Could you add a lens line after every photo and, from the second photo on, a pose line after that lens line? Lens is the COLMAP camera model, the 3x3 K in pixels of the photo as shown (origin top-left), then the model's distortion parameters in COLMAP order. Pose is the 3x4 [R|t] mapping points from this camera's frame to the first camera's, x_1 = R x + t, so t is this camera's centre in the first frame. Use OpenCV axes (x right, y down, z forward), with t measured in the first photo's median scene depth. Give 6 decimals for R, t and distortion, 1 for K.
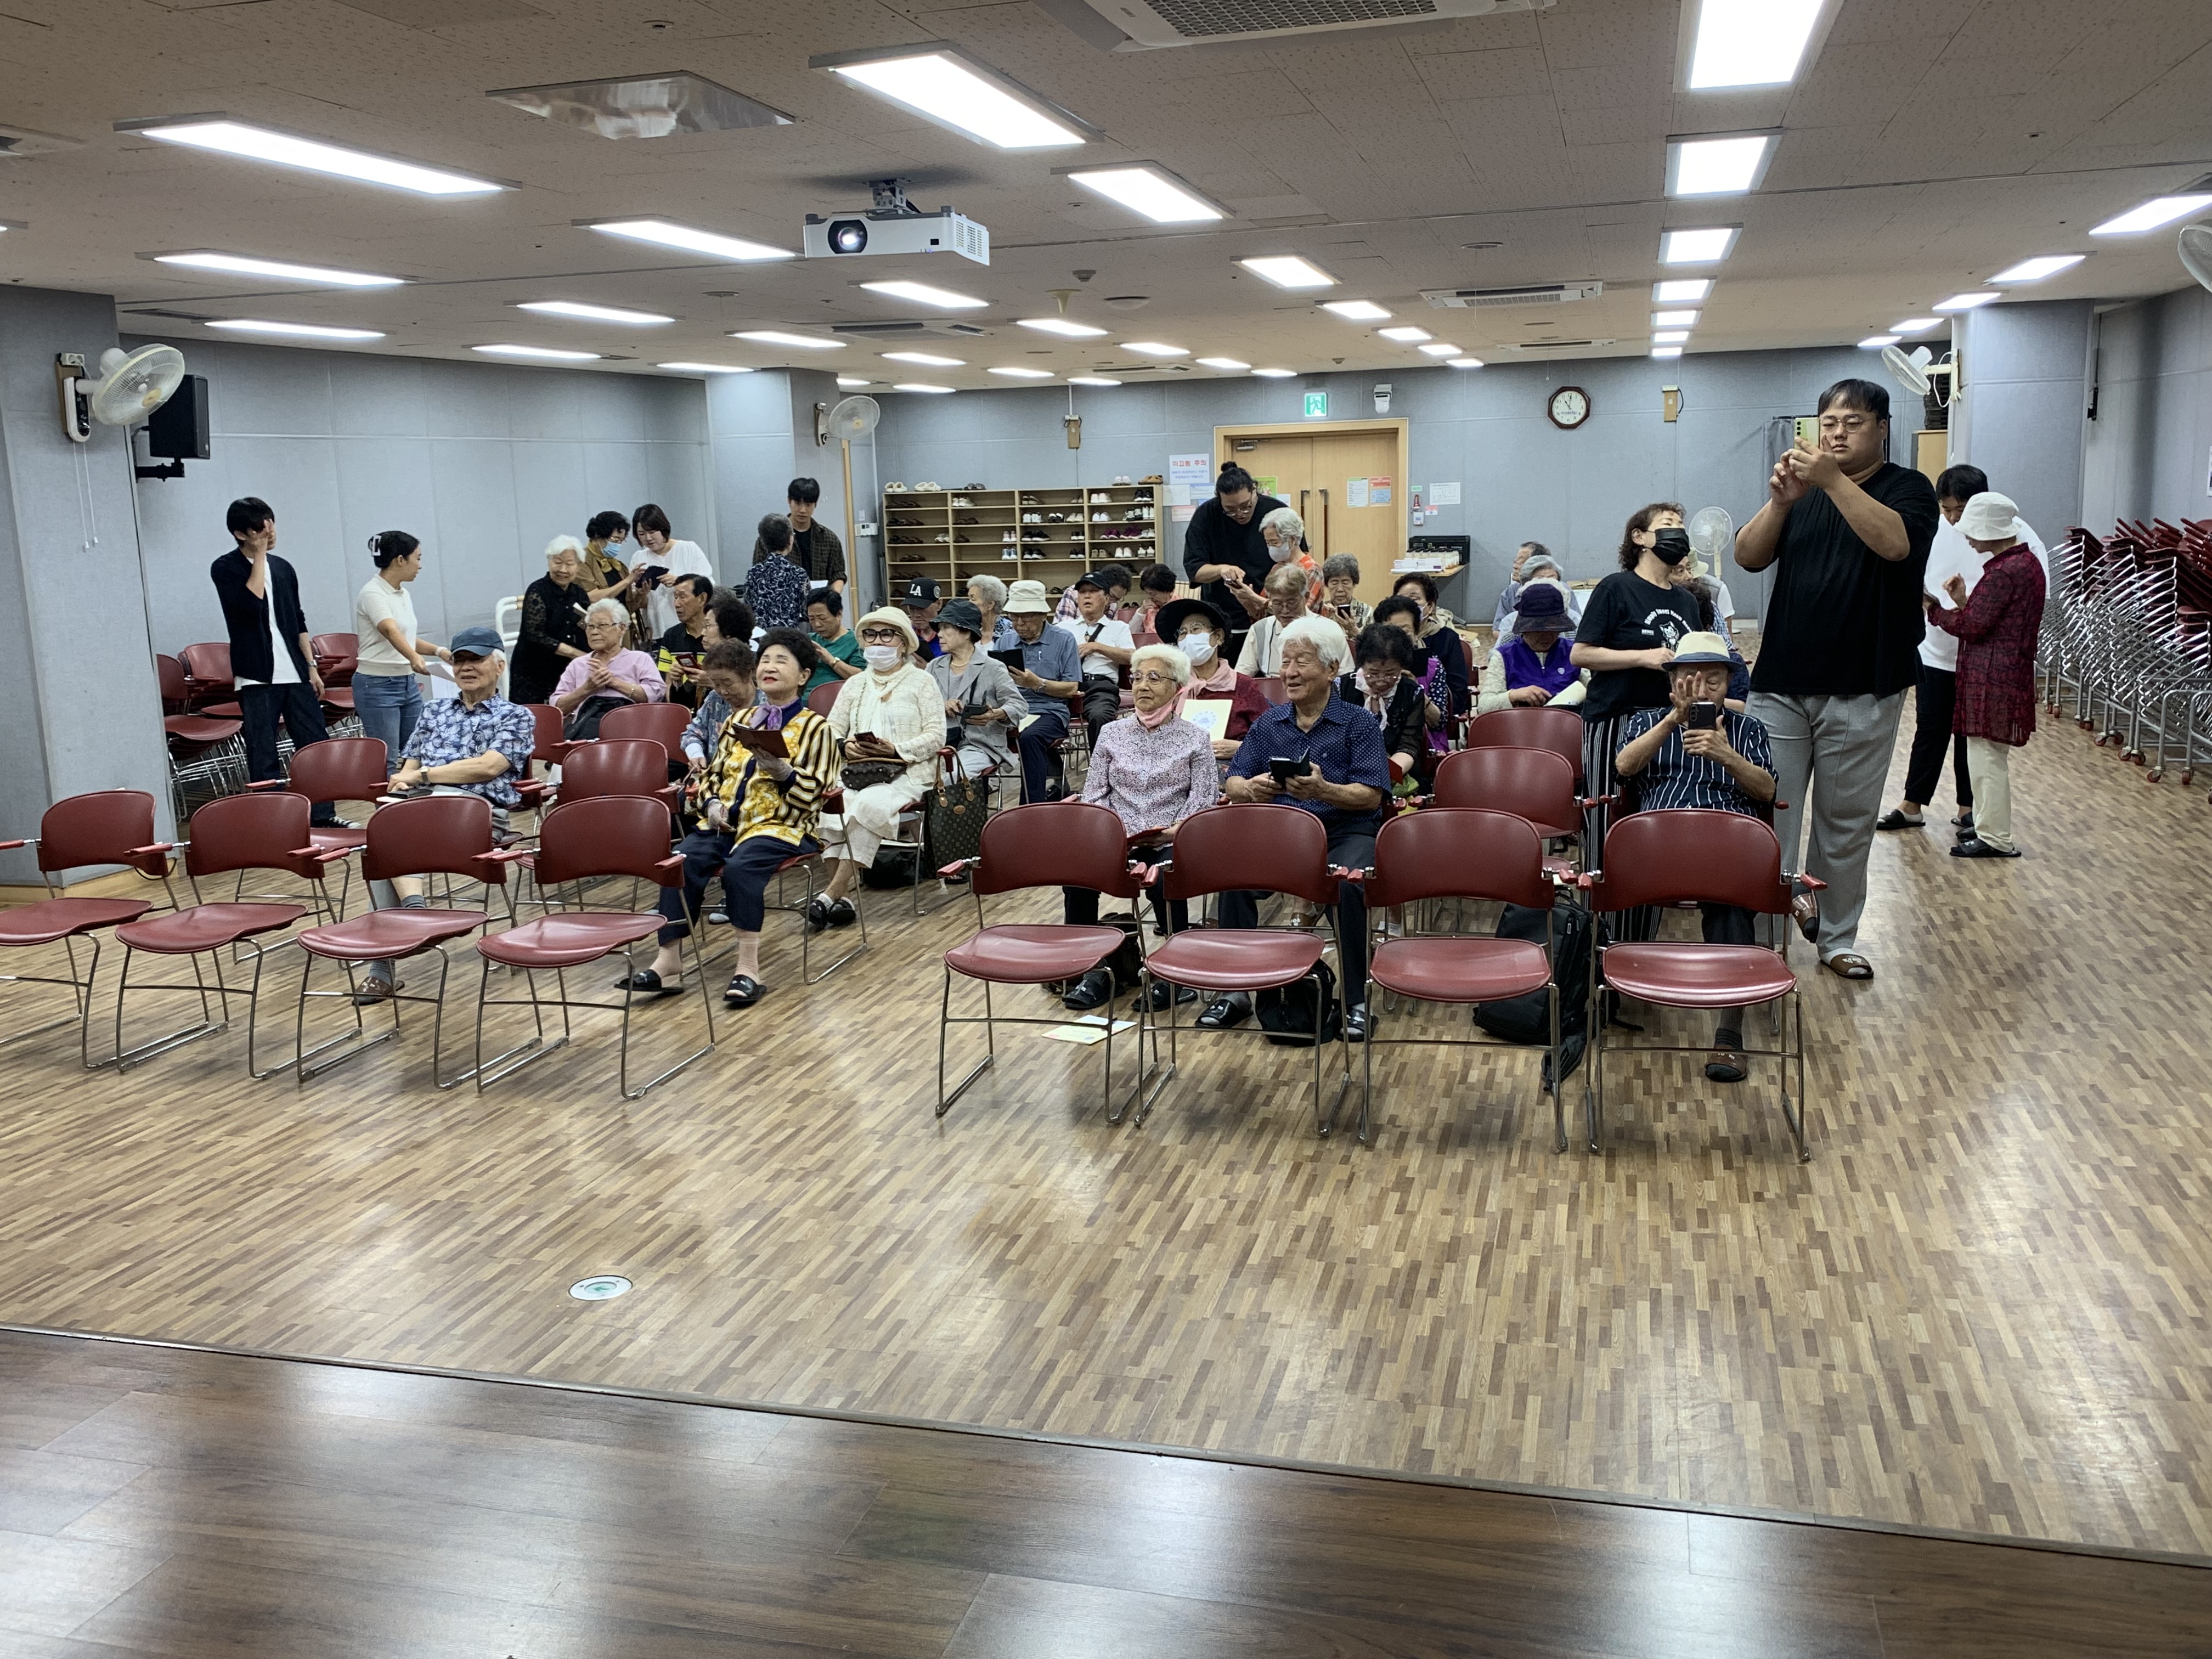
lens RADIAL K [[1921.6, 0, 1084.7], [0, 1921.6, 813.2], [0, 0, 1]] dist [0.094730, -0.177965]
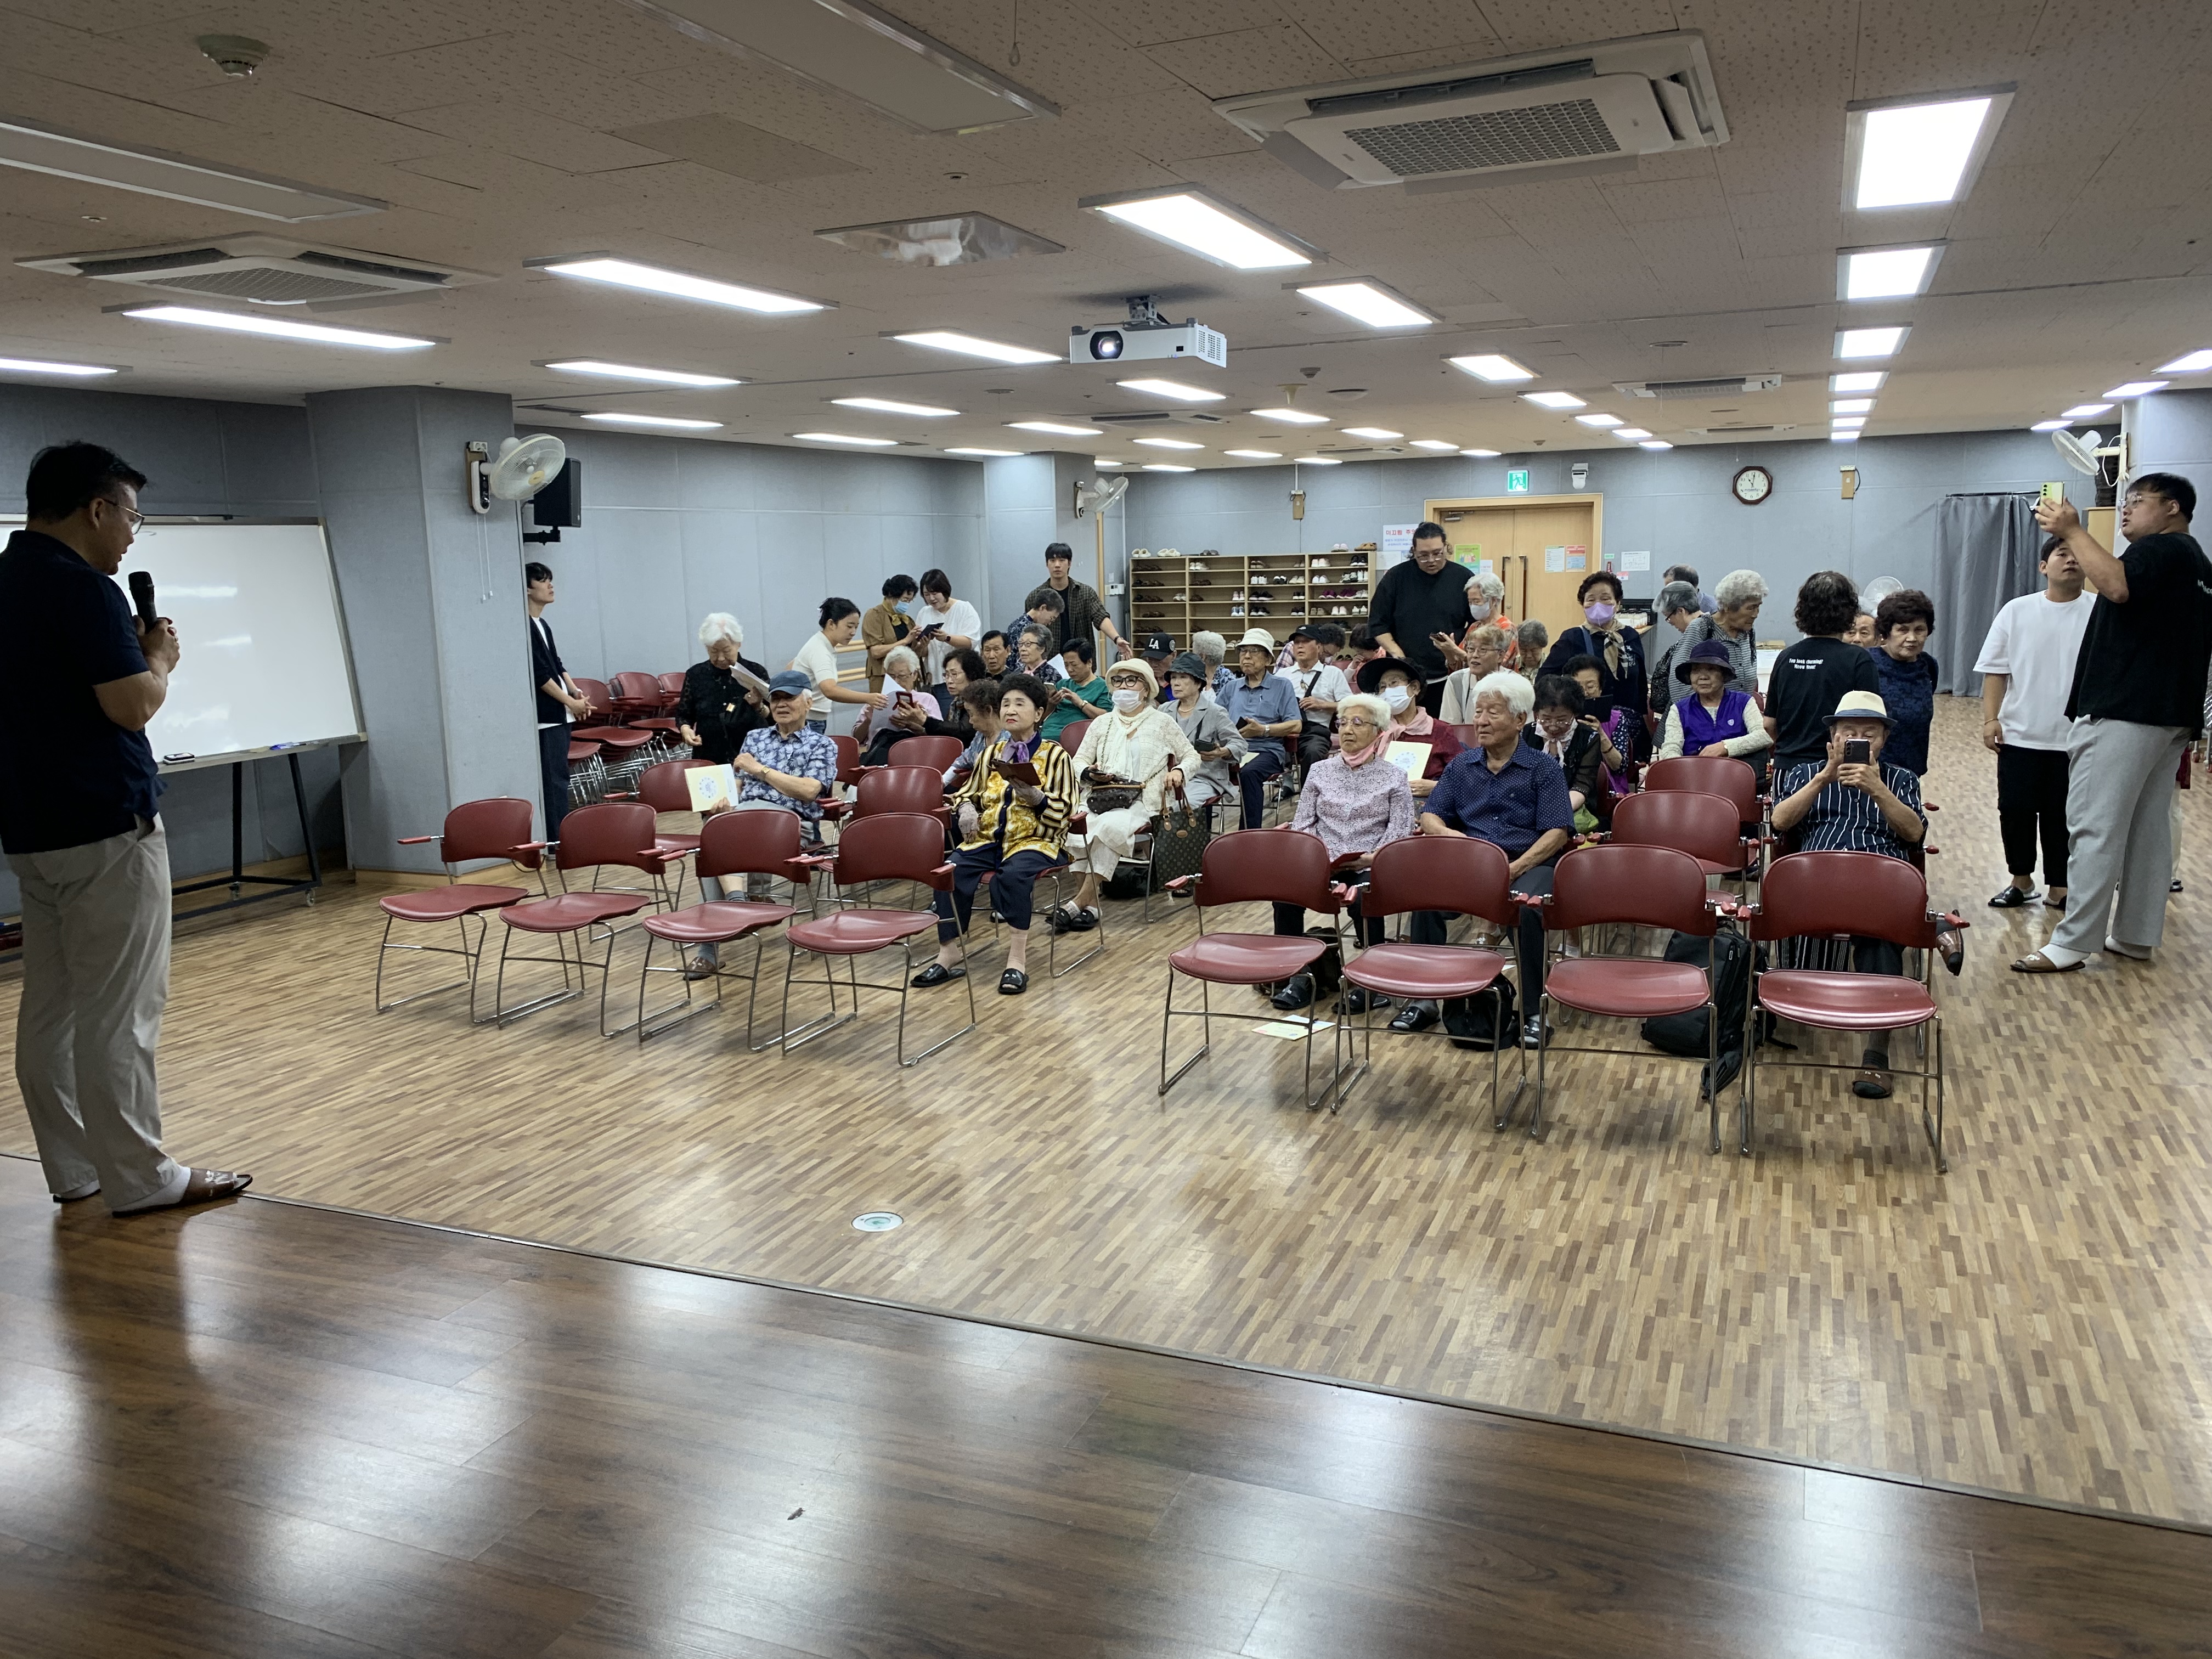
lens RADIAL K [[1677.8, 0, 1106.0], [0, 1677.8, 829.5], [0, 0, 1]] dist [0.076819, 0.002223]
pose [[0.993066, 0.028258, -0.114114, 0.002915], [-0.028768, 0.999582, -0.002826, 0.000310], [0.113987, 0.006090, 0.993464, -0.019546]]
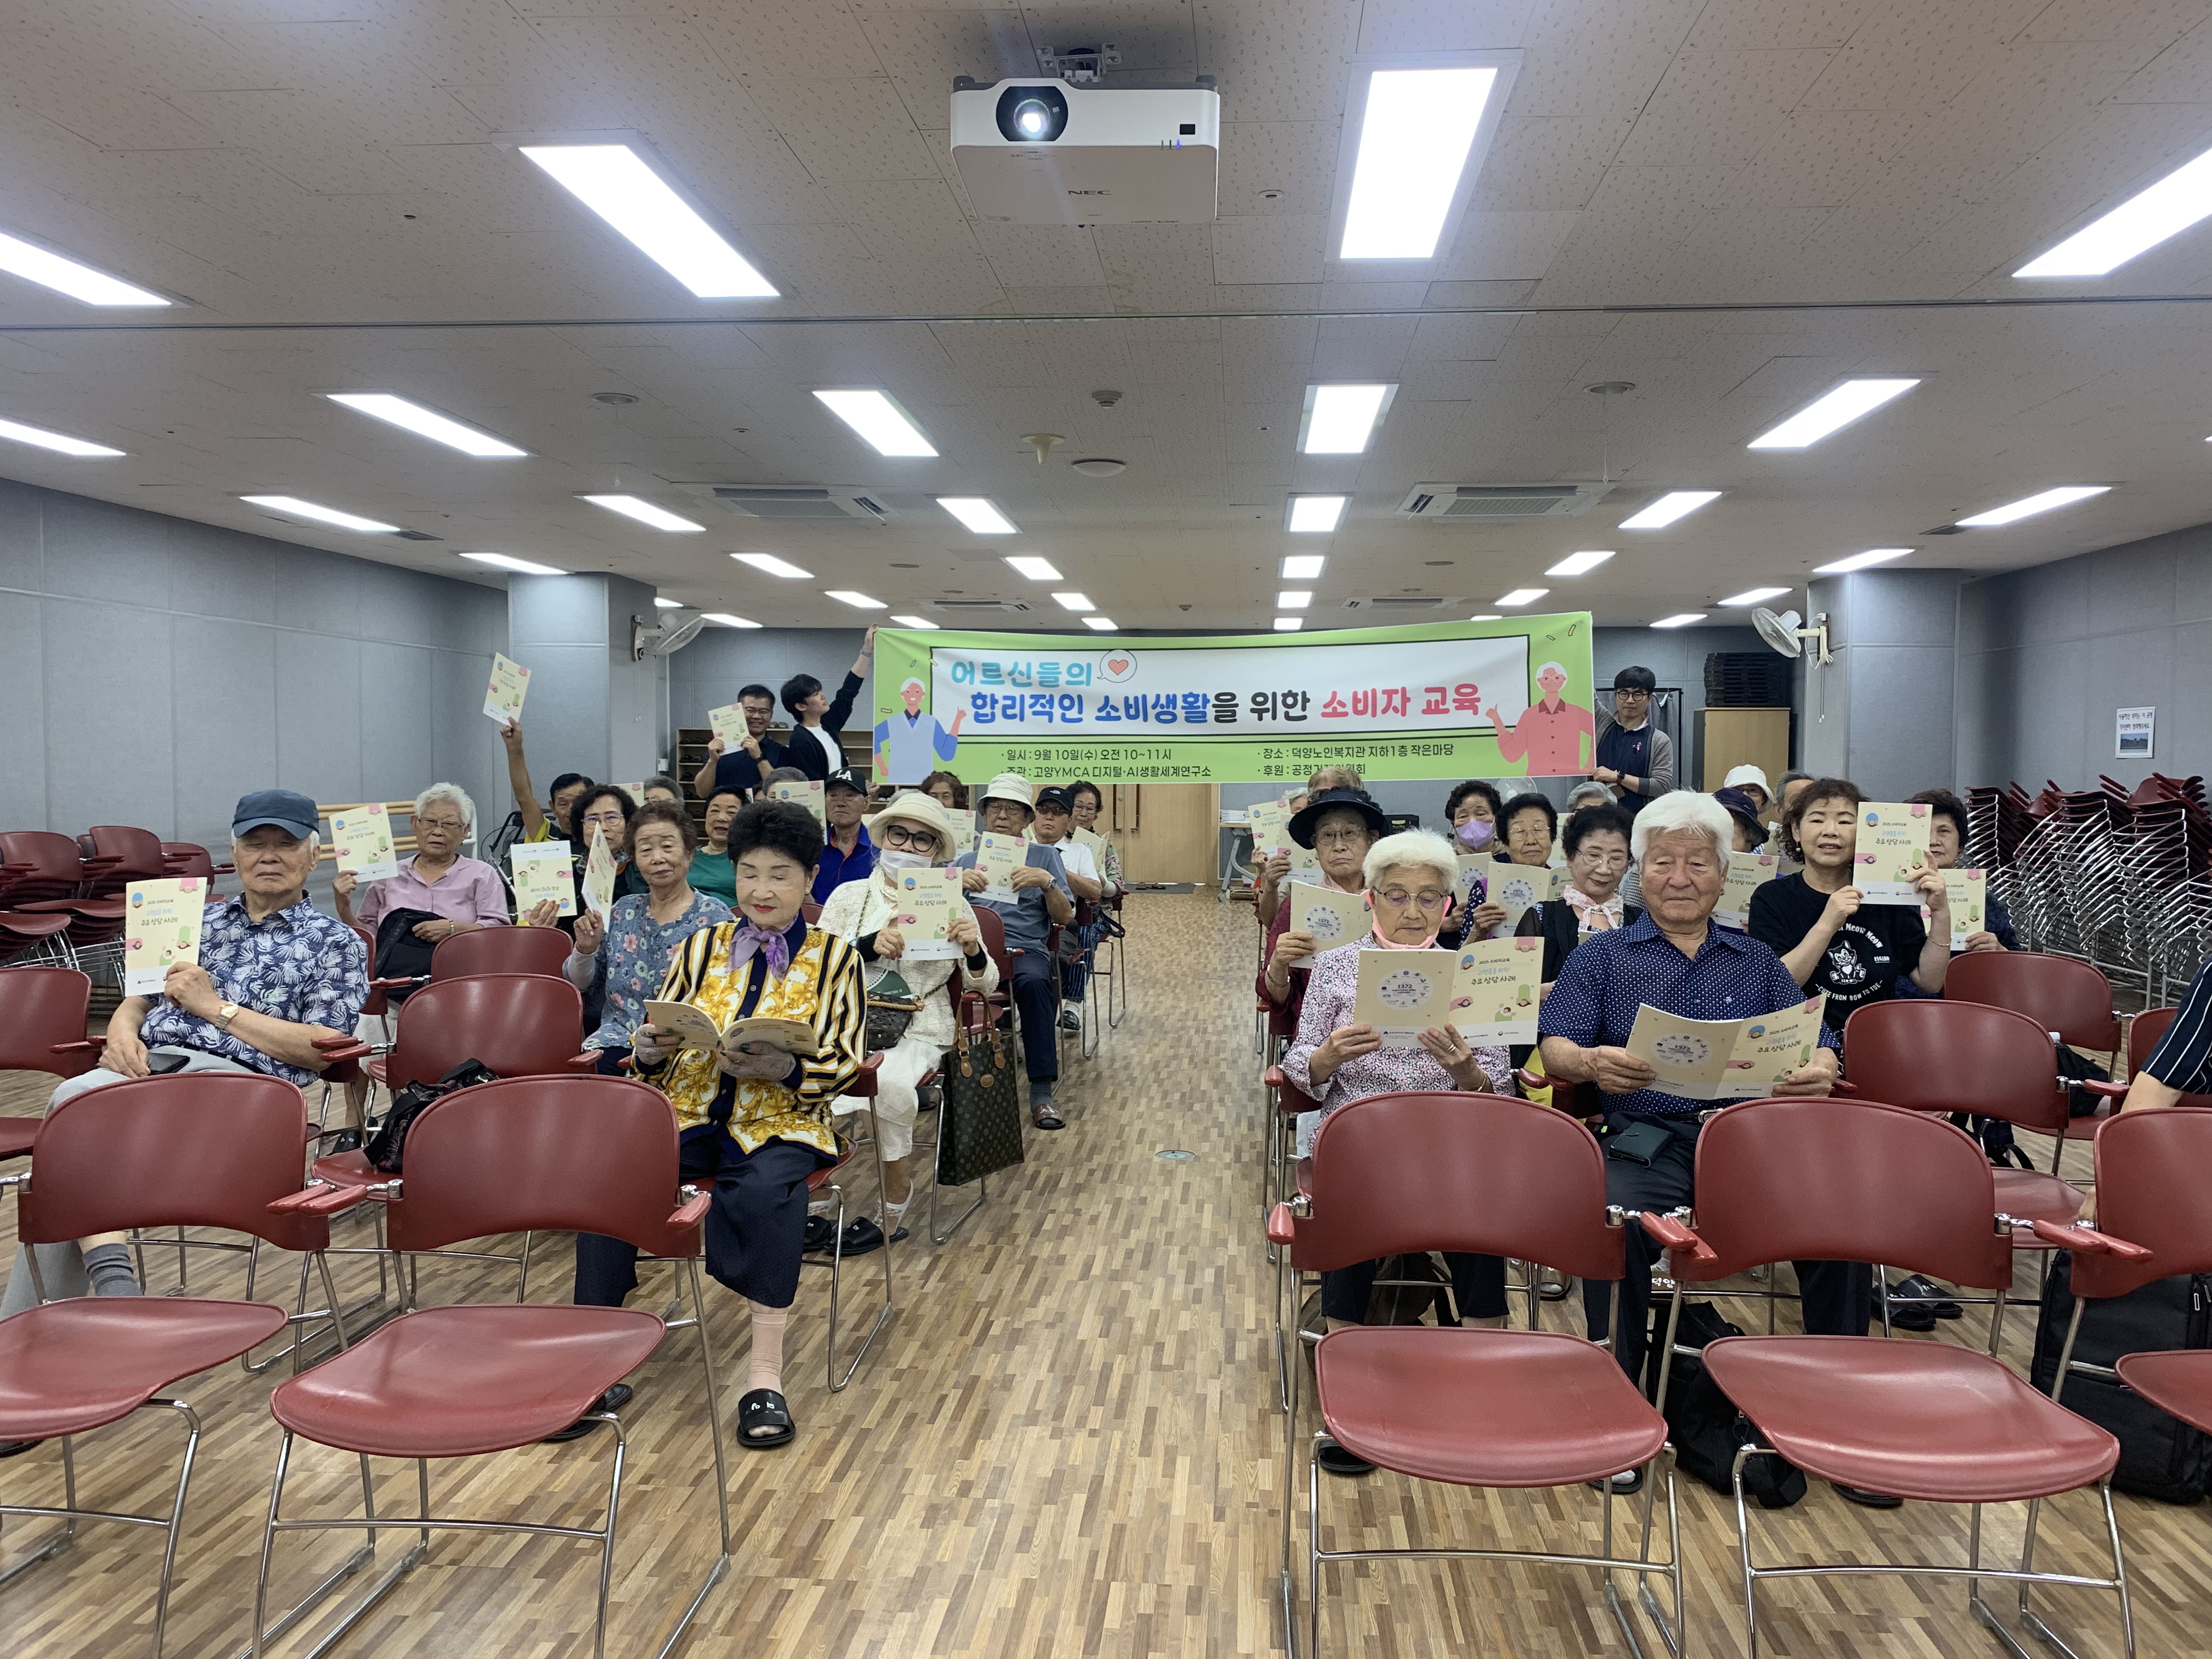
lens RADIAL K [[1690.2, 0, 1111.6], [0, 1690.2, 837.5], [0, 0, 1]] dist [0.007126, 0.005793]
pose [[0.979782, 0.028817, 0.197982, -0.187337], [-0.002375, 0.991178, -0.132519, -0.012469], [-0.200054, 0.129370, 0.971206, 0.508129]]
